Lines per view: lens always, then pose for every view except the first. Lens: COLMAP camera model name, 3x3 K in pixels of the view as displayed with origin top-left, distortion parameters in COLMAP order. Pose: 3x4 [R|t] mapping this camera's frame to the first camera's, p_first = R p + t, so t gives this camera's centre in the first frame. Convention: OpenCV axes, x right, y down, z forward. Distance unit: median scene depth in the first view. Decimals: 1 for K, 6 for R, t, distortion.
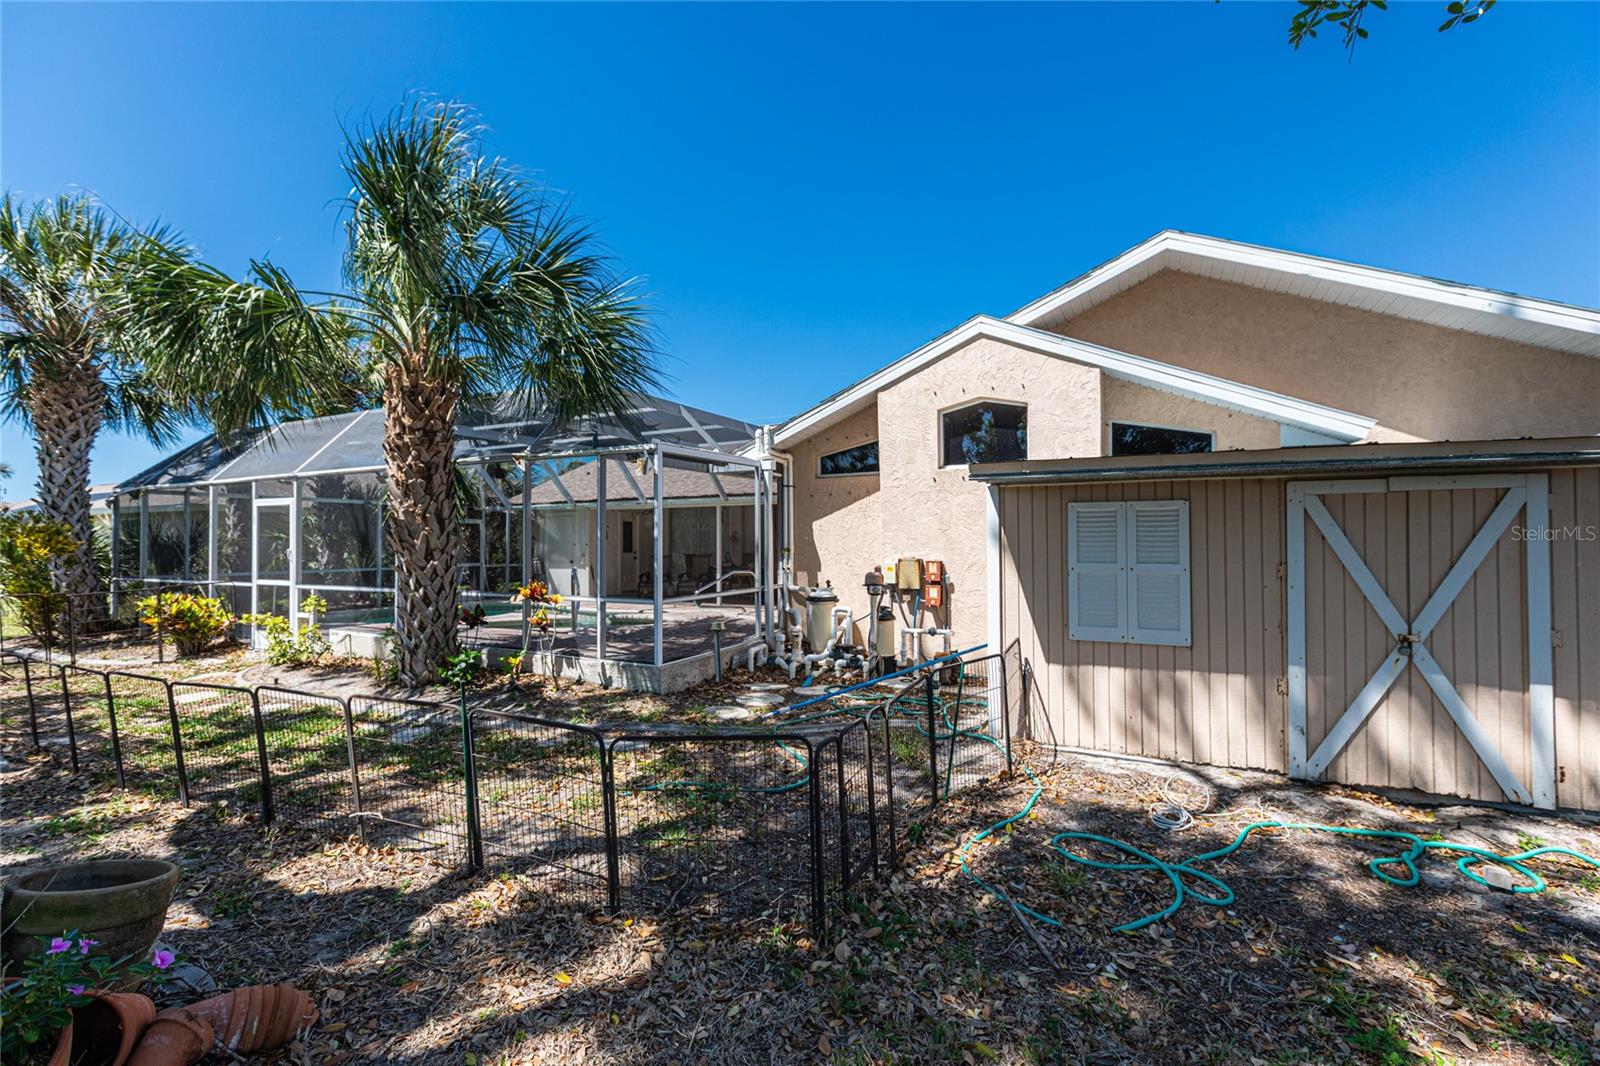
lens RADIAL K [[731.8, 0, 805.0], [0, 731.8, 531.8], [0, 0, 1]] dist [0.004373, 0.000114]
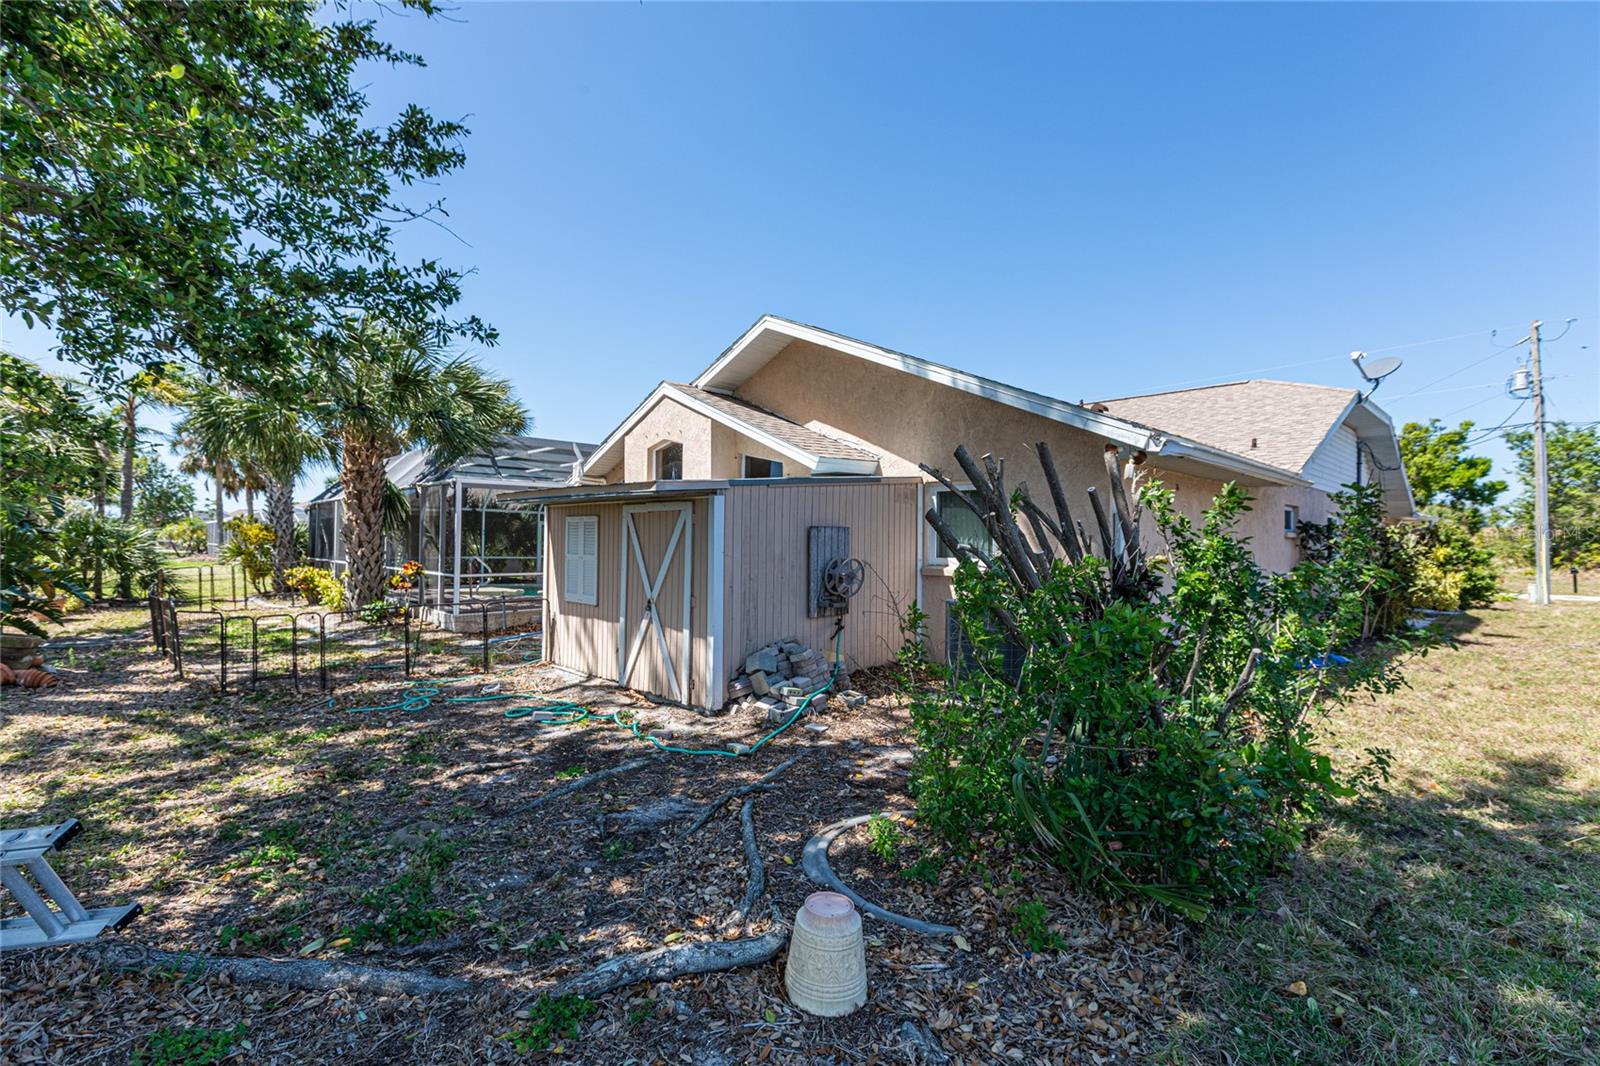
lens RADIAL K [[731.8, 0, 799.6], [0, 731.8, 531.7], [0, 0, 1]] dist [0.004373, 0.000114]
pose [[0.942434, 0.009586, -0.334254, 1.003660], [-0.010242, 0.999948, -0.000199, -0.007919], [0.334234, 0.003611, 0.942483, -0.258575]]
